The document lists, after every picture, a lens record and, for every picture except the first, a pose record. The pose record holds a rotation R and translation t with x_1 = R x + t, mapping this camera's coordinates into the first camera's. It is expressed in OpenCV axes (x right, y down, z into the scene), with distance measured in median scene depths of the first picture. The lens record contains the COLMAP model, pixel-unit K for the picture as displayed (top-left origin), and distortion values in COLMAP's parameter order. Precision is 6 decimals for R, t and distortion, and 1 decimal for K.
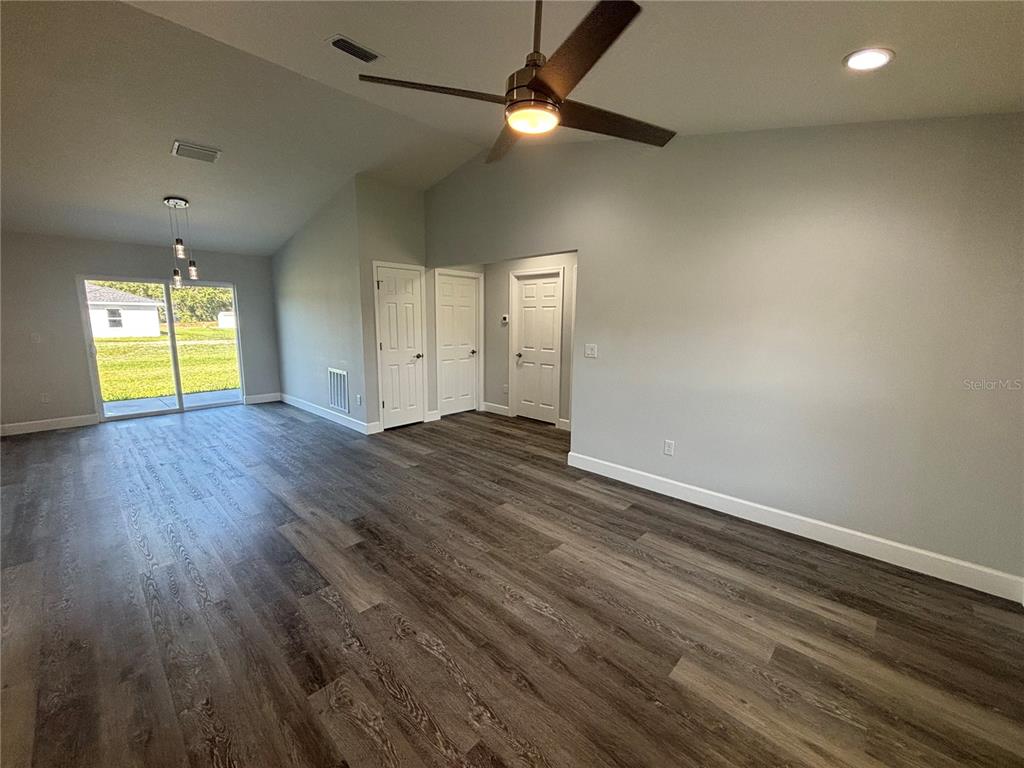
lens RADIAL K [[417.7, 0, 516.8], [0, 417.7, 383.3], [0, 0, 1]] dist [-0.002134, 0.003095]
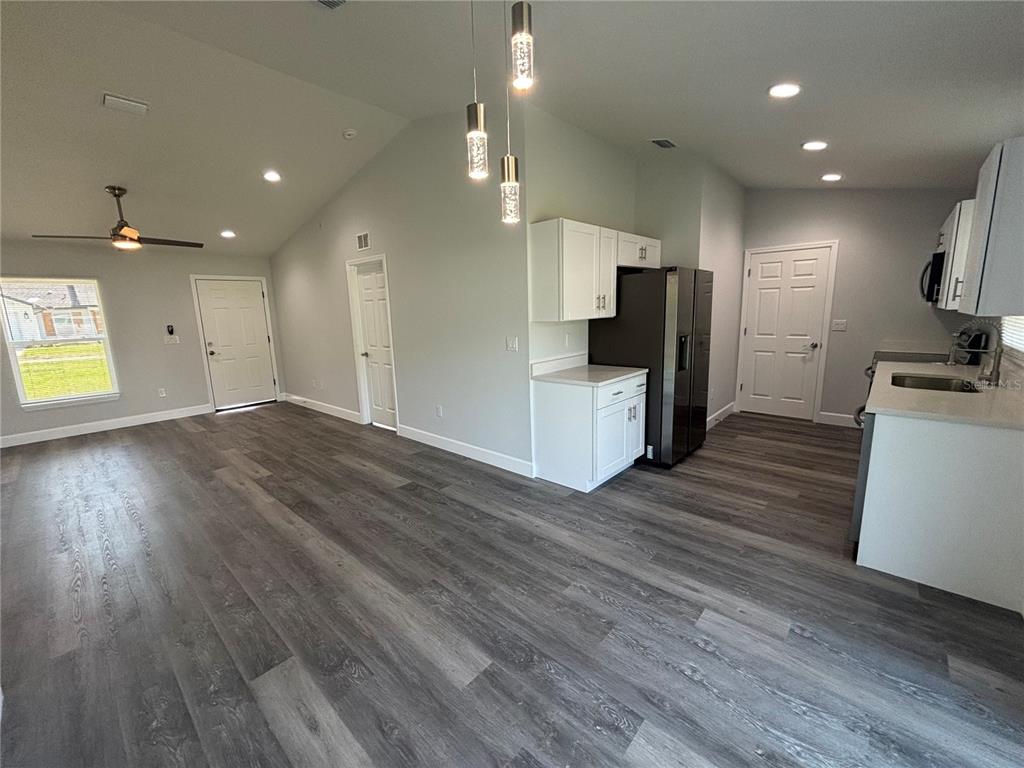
lens RADIAL K [[417.7, 0, 511.8], [0, 417.7, 381.0], [0, 0, 1]] dist [-0.002134, 0.003095]
pose [[-0.999637, 0.024973, -0.010108, -1.571659], [0.020234, 0.943637, 0.330363, -0.430696], [0.017789, 0.330039, -0.943800, 2.562465]]
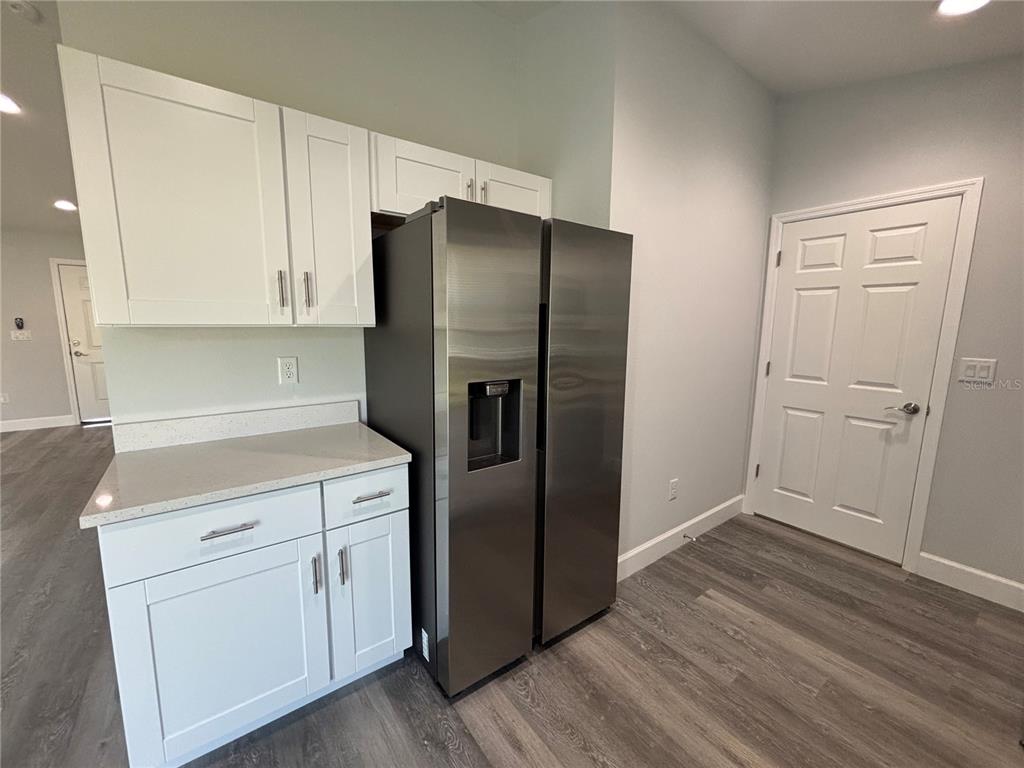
lens RADIAL K [[417.7, 0, 509.3], [0, 417.7, 380.9], [0, 0, 1]] dist [-0.002134, 0.003095]
pose [[-0.982383, -0.041897, 0.182122, -2.338842], [0.015100, 0.953563, 0.300814, -0.254499], [-0.186268, 0.298264, -0.936132, 1.656605]]
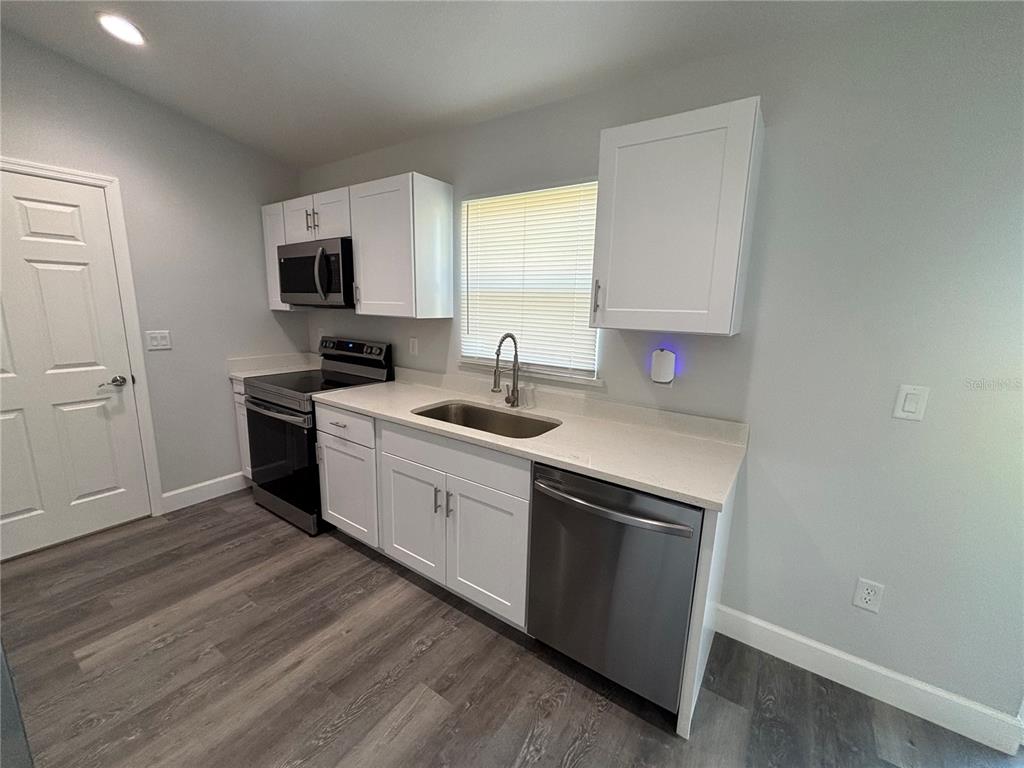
lens RADIAL K [[417.7, 0, 509.3], [0, 417.7, 382.5], [0, 0, 1]] dist [-0.002134, 0.003095]
pose [[0.139374, 0.186960, -0.972430, -1.914057], [-0.187280, 0.969269, 0.159511, -0.239979], [0.972369, 0.159885, 0.170104, 1.384606]]
